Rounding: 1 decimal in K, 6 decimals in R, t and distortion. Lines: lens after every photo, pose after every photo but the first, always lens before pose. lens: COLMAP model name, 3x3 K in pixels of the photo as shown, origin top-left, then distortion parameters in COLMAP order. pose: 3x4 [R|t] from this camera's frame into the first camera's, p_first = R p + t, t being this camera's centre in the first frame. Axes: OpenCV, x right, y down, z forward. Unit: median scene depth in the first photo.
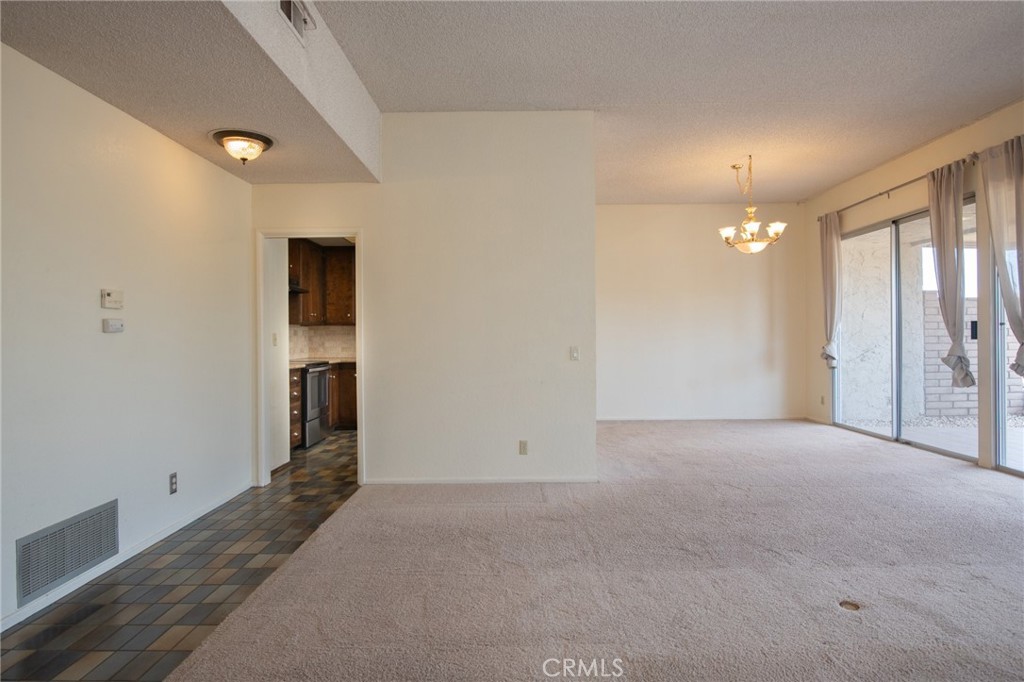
lens RADIAL K [[590.7, 0, 505.2], [0, 590.7, 337.8], [0, 0, 1]] dist [-0.019002, -0.003839]
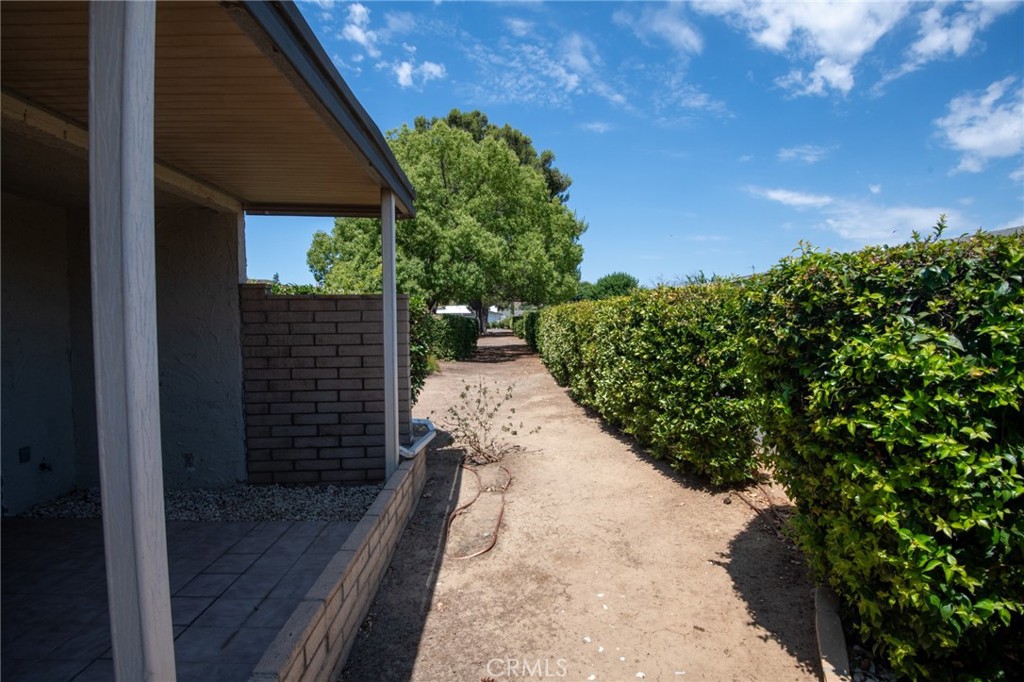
lens RADIAL K [[479.1, 0, 519.0], [0, 479.1, 344.7], [0, 0, 1]] dist [-0.011246, -0.000693]
pose [[0.998771, -0.004858, 0.049319, 1.340093], [0.002412, 0.998769, 0.049545, -0.055416], [-0.049499, -0.049366, 0.997553, 0.650651]]
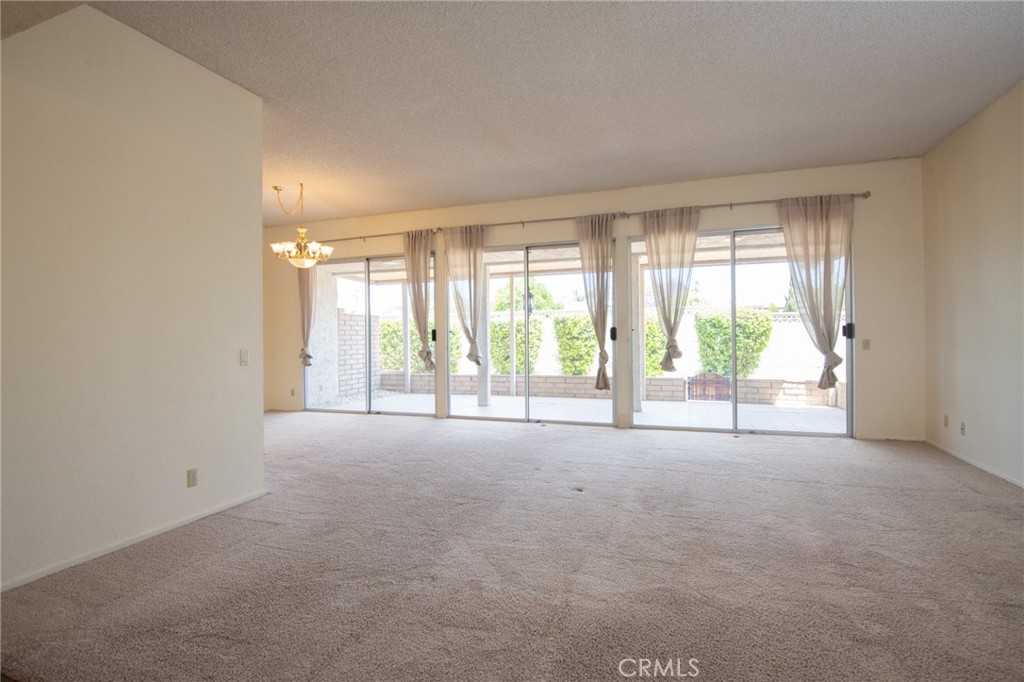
lens RADIAL K [[490.5, 0, 513.0], [0, 490.5, 341.2], [0, 0, 1]] dist [-0.025915, -0.002361]
pose [[0.320213, -0.004850, 0.947333, -0.364130], [0.009340, 0.999954, 0.001963, 0.002255], [-0.947300, 0.008220, 0.320244, 0.299891]]
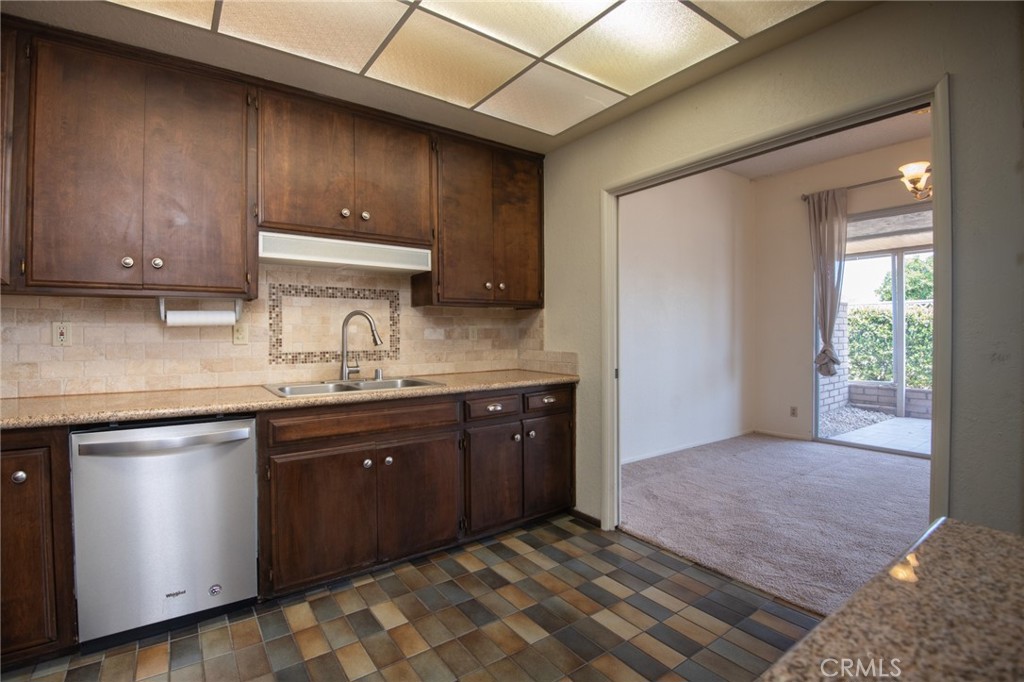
lens RADIAL K [[479.1, 0, 514.7], [0, 479.1, 333.1], [0, 0, 1]] dist [-0.011246, -0.000693]
pose [[0.801752, 0.008224, 0.597601, -0.261223], [-0.005202, 0.999963, -0.006782, -0.001736], [-0.597635, 0.002328, 0.801765, 0.884719]]
